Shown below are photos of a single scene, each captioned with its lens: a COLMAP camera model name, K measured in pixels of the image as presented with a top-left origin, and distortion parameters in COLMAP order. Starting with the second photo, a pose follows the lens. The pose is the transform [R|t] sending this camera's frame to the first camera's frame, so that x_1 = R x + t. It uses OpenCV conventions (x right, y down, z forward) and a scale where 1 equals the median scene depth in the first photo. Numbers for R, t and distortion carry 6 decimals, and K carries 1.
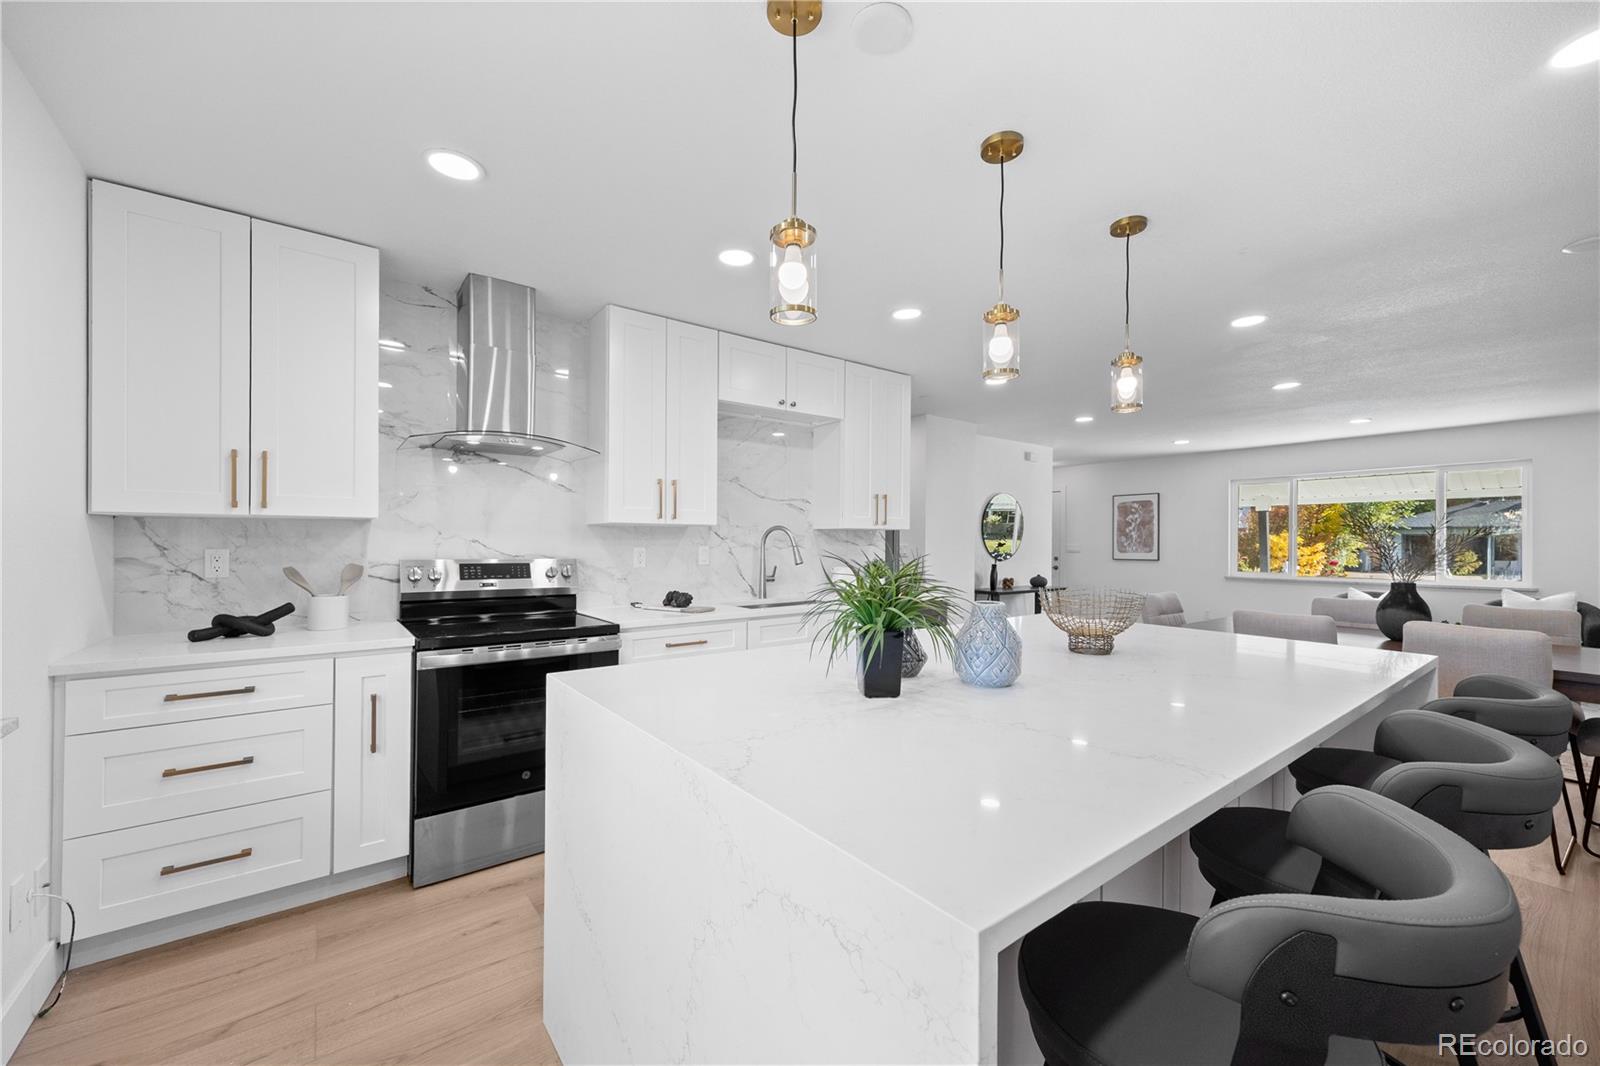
lens RADIAL K [[598.9, 0, 805.3], [0, 598.9, 541.8], [0, 0, 1]] dist [0.000471, -0.000062]
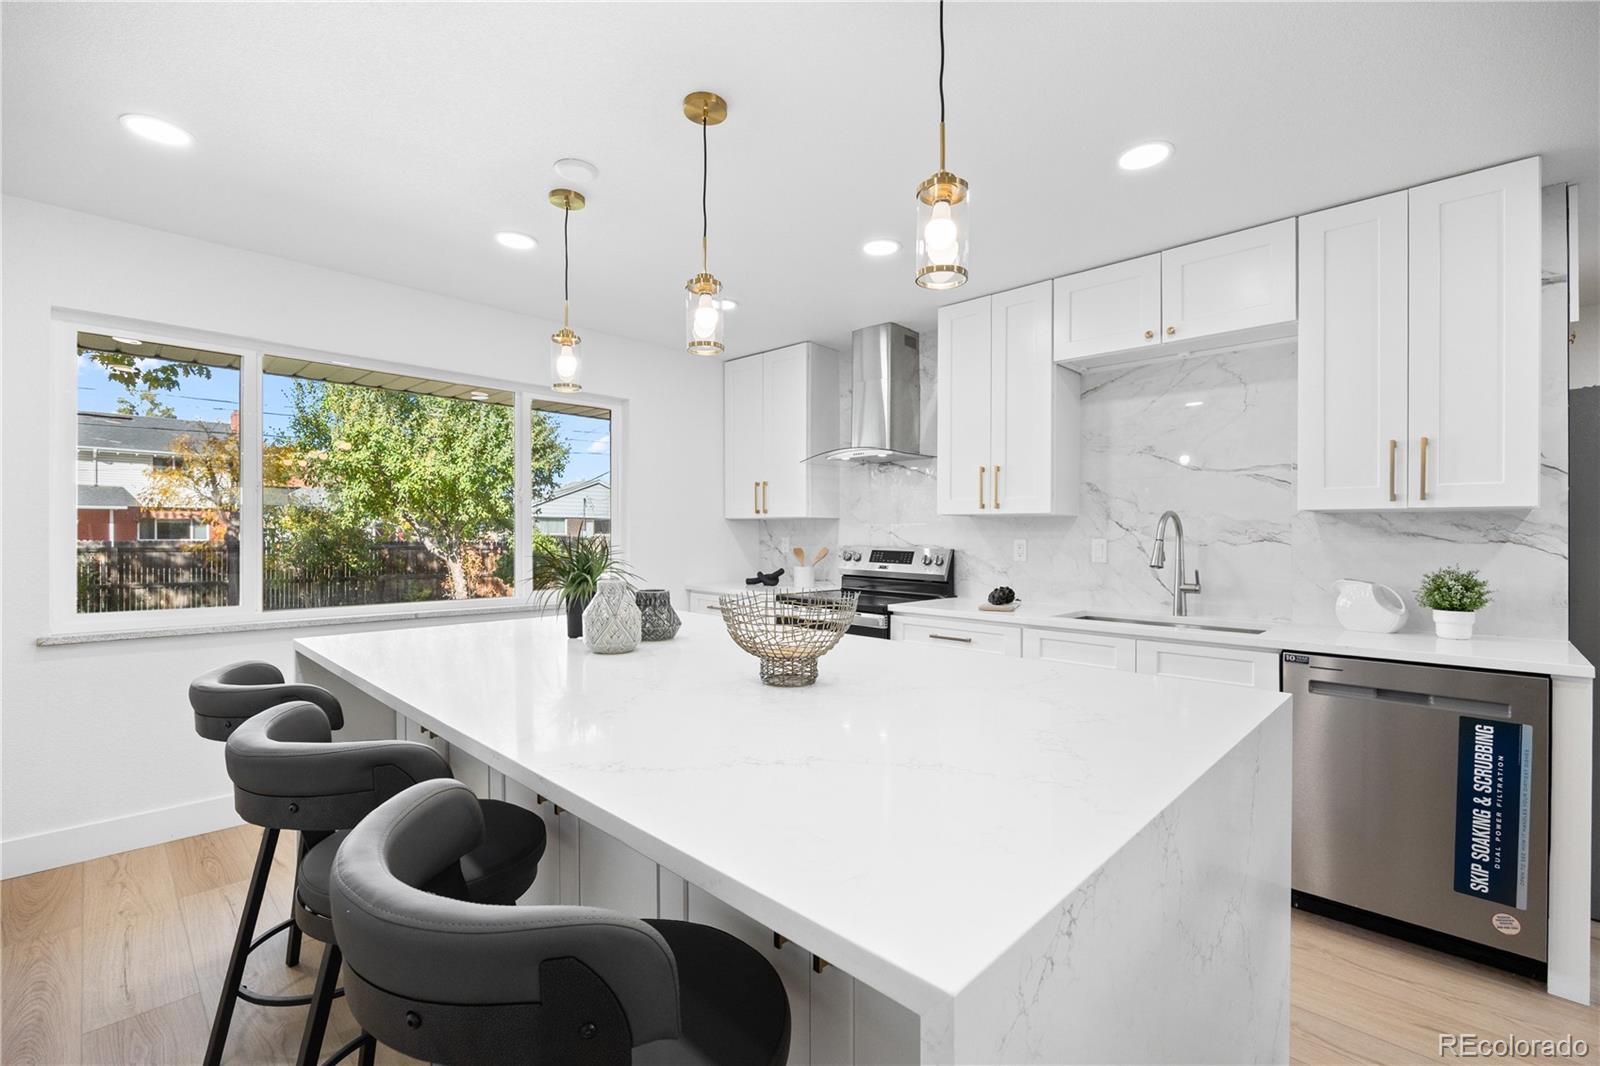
lens RADIAL K [[709.2, 0, 800.0], [0, 709.2, 533.0], [0, 0, 1]] dist [-0.007912, 0.000178]
pose [[0.154688, -0.004977, -0.987951, 0.837084], [-0.009851, 0.999930, -0.006579, 0.010587], [0.987914, 0.010750, 0.154628, 0.544162]]
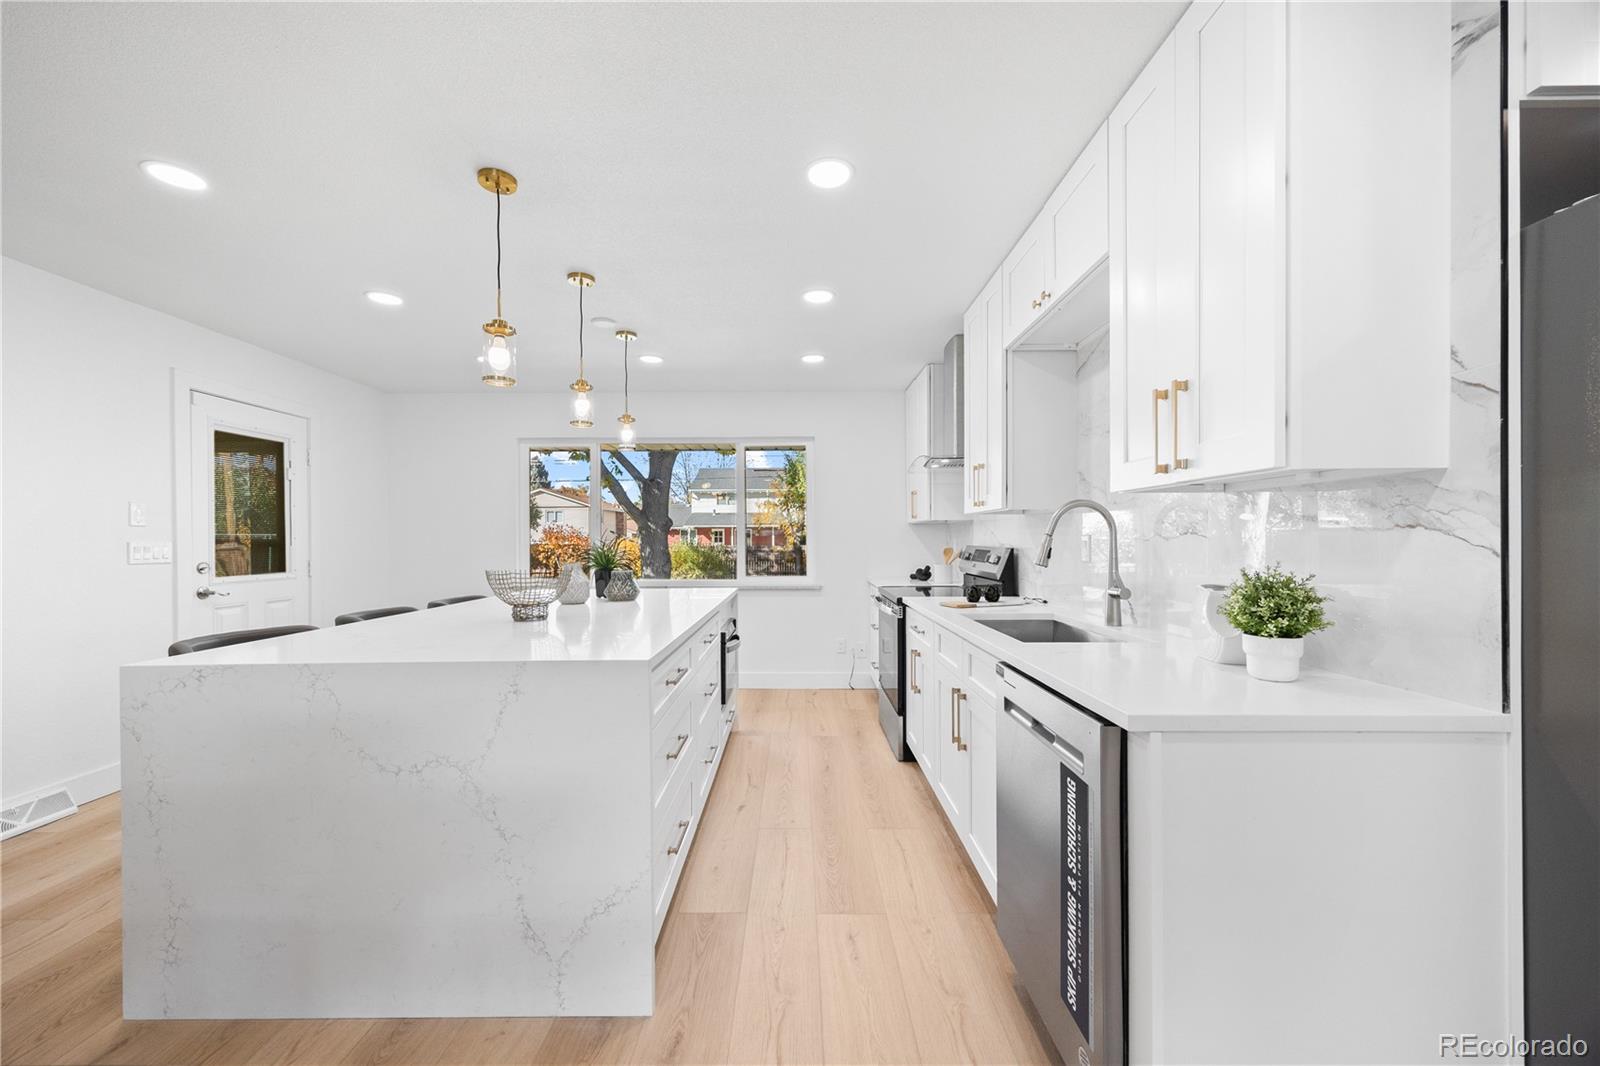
lens RADIAL K [[622.2, 0, 799.9], [0, 622.2, 539.4], [0, 0, 1]] dist [0.001178, 0.000158]
pose [[-0.604748, 0.001006, -0.796416, 0.737087], [0.004337, 0.999989, -0.002030, 0.014999], [0.796405, -0.004682, -0.604746, 1.397988]]
